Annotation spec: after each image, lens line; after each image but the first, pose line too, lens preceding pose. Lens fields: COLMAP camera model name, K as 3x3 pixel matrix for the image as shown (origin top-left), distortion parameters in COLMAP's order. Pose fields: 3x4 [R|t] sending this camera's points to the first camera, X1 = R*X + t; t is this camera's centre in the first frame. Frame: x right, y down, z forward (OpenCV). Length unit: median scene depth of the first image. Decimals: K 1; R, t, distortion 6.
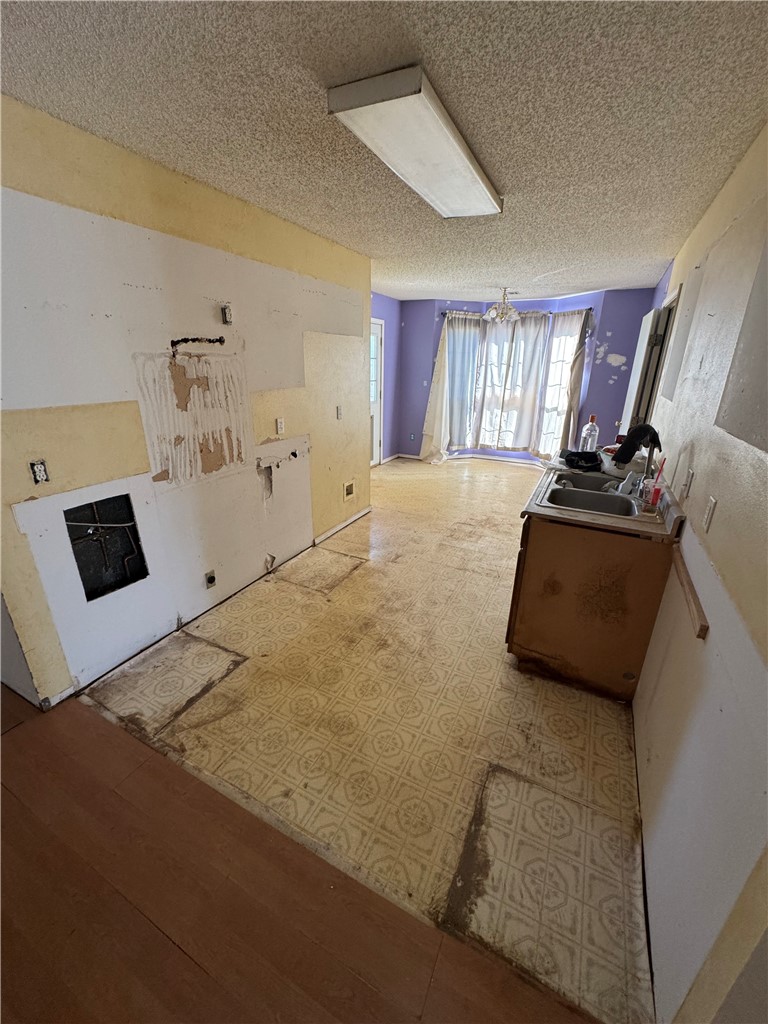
lens RADIAL K [[407.4, 0, 384.1], [0, 407.4, 512.9], [0, 0, 1]] dist [-0.000230, 0.000314]
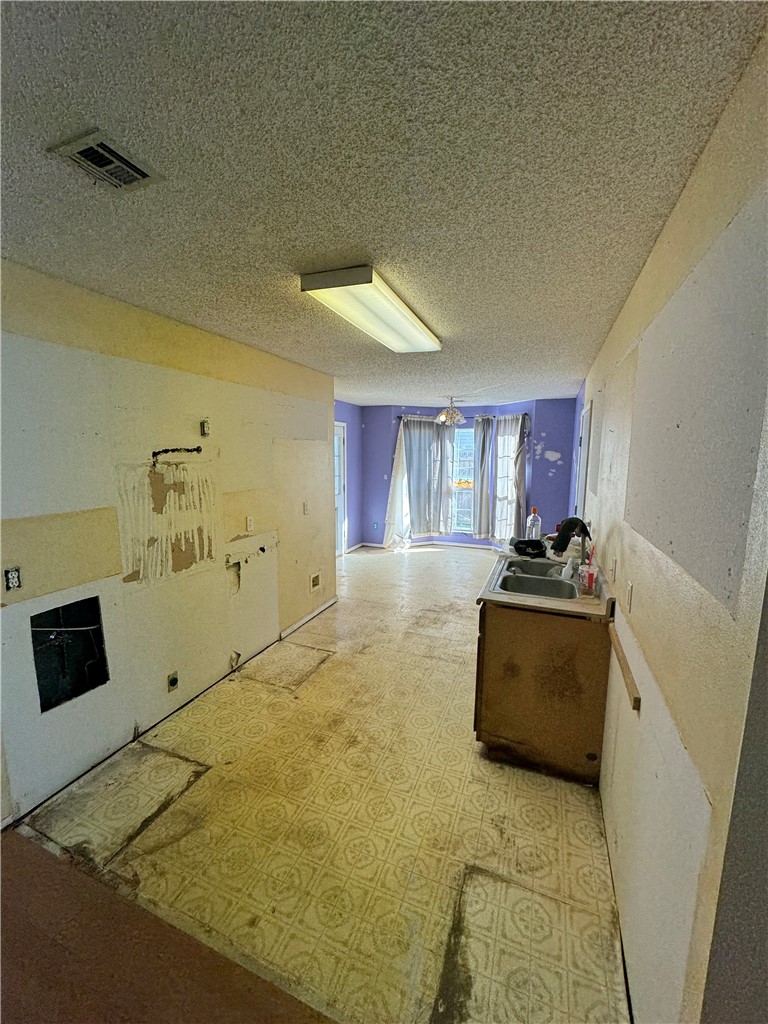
lens RADIAL K [[407.4, 0, 384.1], [0, 407.4, 512.9], [0, 0, 1]] dist [-0.000230, 0.000314]
pose [[0.995792, -0.021356, 0.089117, -0.003517], [0.039512, 0.977487, -0.207262, -0.010363], [-0.082684, 0.209911, 0.974218, -0.085164]]
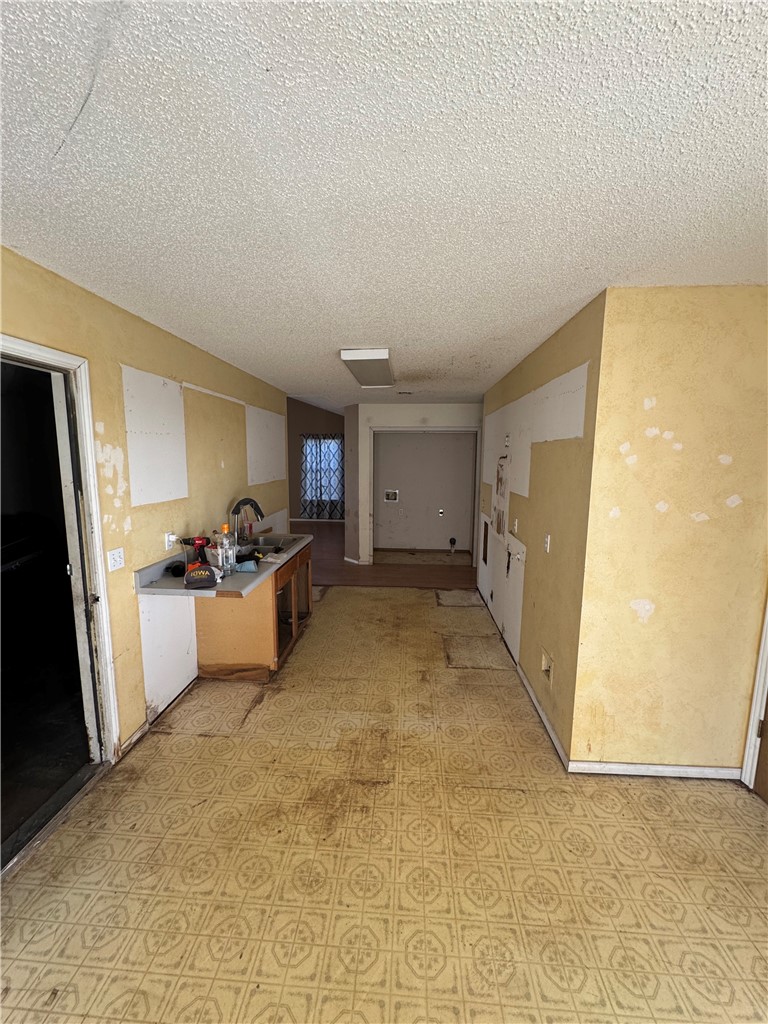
lens RADIAL K [[407.4, 0, 384.1], [0, 407.4, 512.9], [0, 0, 1]] dist [-0.000230, 0.000314]
pose [[-0.919492, 0.032912, -0.391729, 0.712369], [-0.156870, 0.882990, 0.442403, -0.936816], [0.360453, 0.468237, -0.806739, 2.408468]]
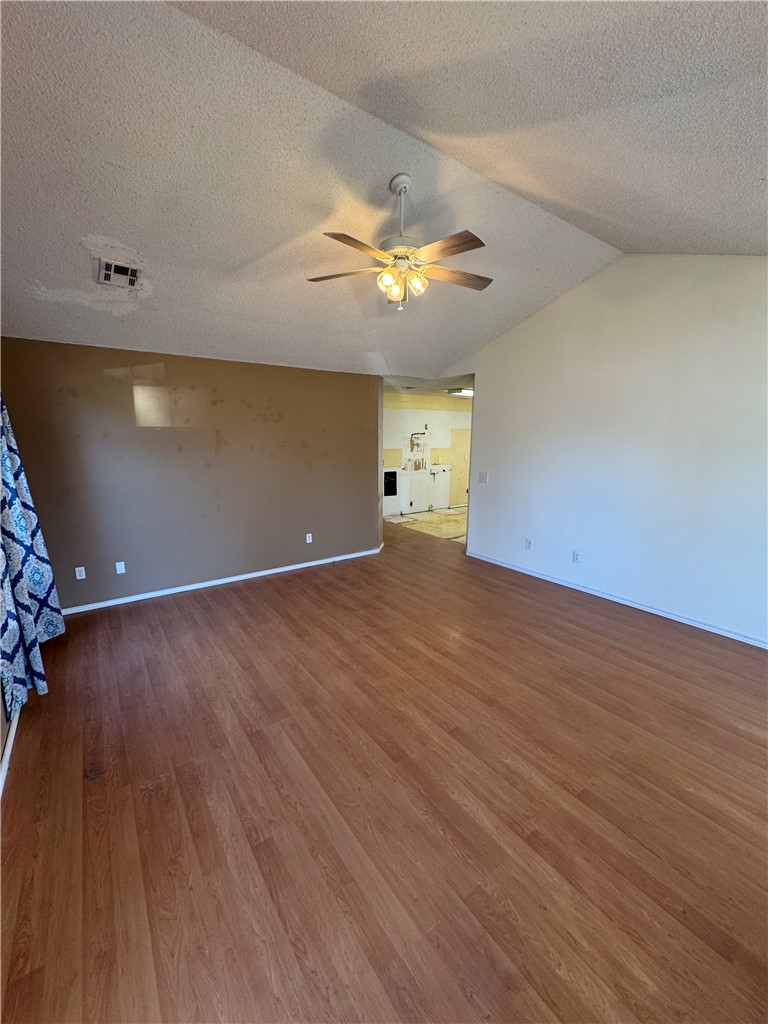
lens RADIAL K [[407.4, 0, 384.1], [0, 407.4, 512.9], [0, 0, 1]] dist [-0.000230, 0.000314]
pose [[0.887134, 0.075594, -0.455278, 1.031299], [-0.153367, 0.978719, -0.136339, 0.850229], [0.435283, 0.190776, 0.879848, -2.306842]]
